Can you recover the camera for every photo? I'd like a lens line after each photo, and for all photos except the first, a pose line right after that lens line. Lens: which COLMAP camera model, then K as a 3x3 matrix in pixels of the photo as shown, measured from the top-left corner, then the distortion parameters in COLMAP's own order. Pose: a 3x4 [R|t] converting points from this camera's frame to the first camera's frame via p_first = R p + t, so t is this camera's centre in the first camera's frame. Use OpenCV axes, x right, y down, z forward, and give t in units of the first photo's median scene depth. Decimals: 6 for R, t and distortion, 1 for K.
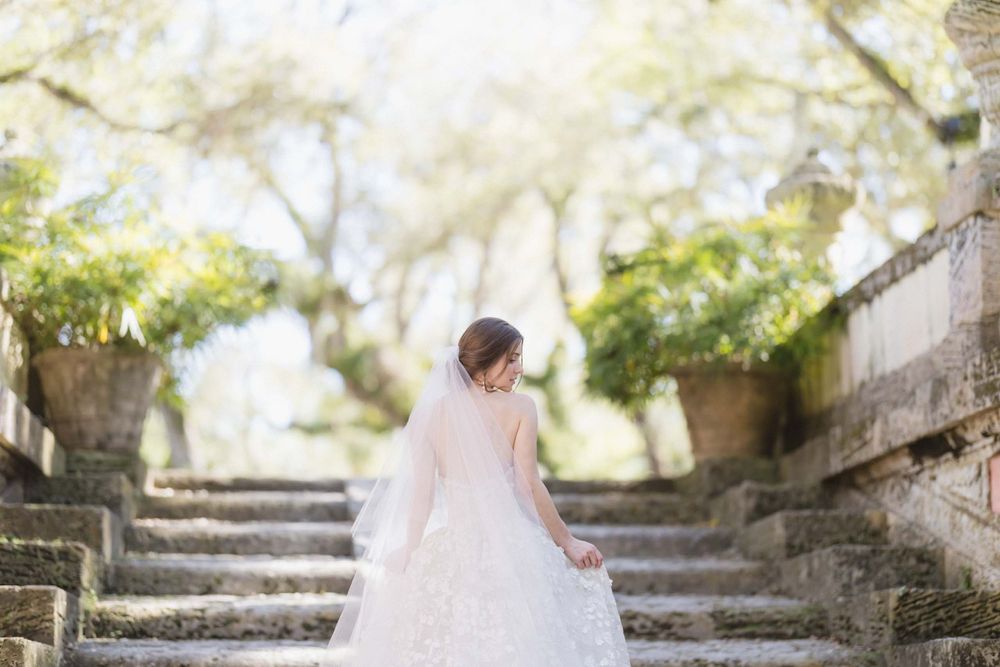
lens RADIAL K [[2473.8, 0, 498.3], [0, 2473.8, 334.7], [0, 0, 1]] dist [0.031434, 0.000000]
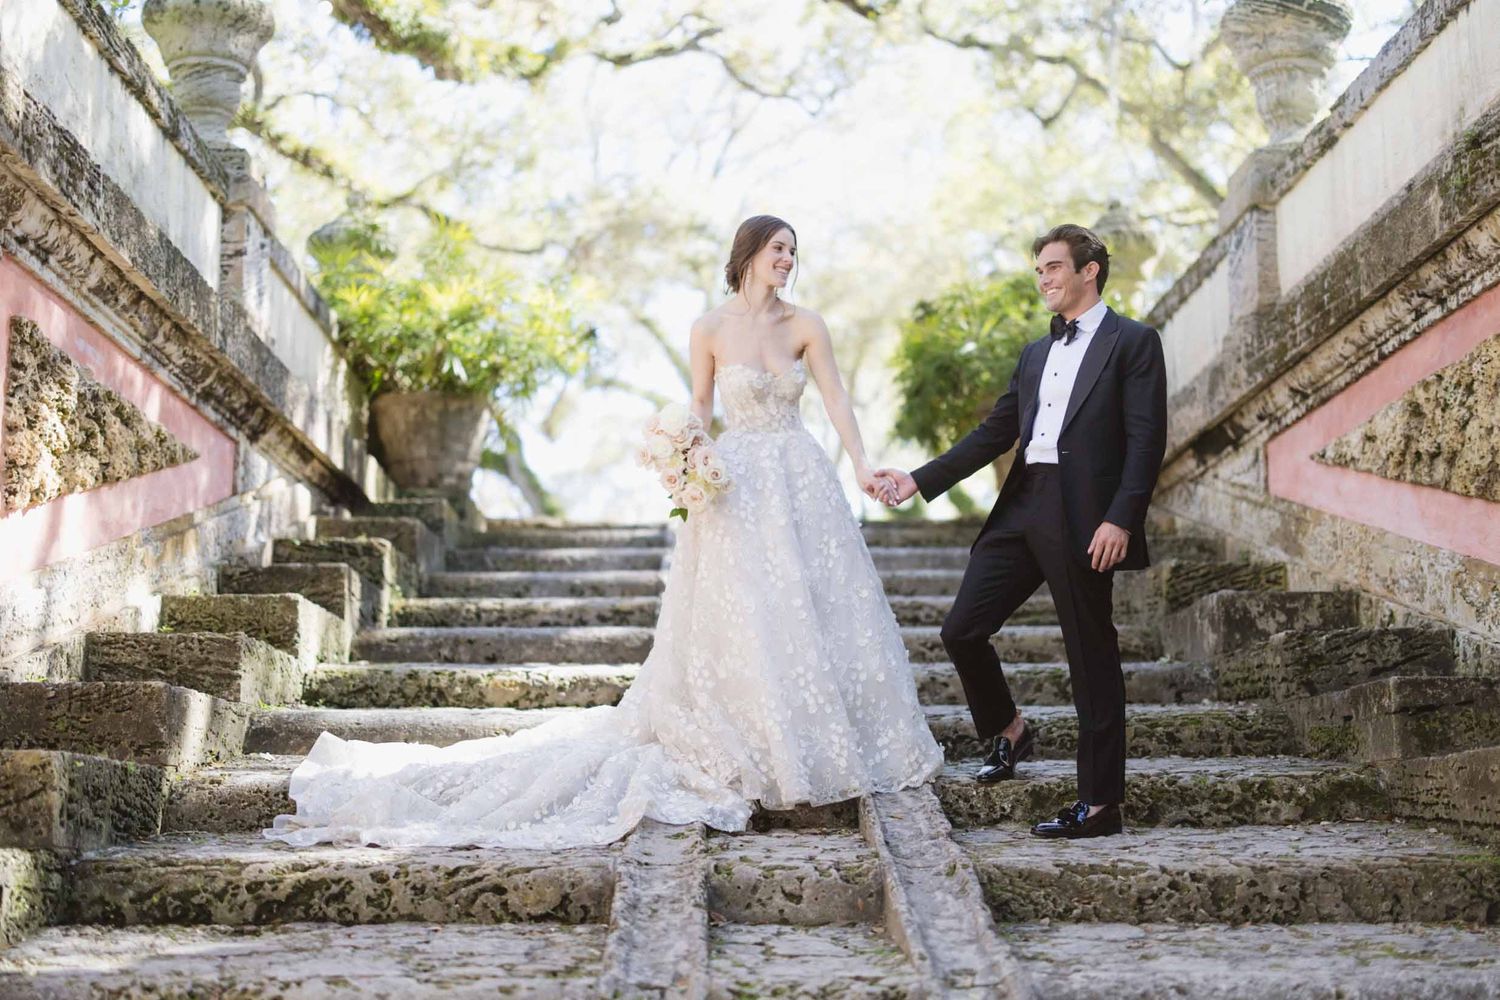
lens RADIAL K [[2241.9, 0, 754.5], [0, 2241.9, 499.3], [0, 0, 1]] dist [0.036509, 0.000000]
pose [[0.998054, -0.014150, -0.060728, 0.043315], [0.013840, 0.999889, -0.005524, 0.073010], [0.060799, 0.004673, 0.998139, 0.066440]]
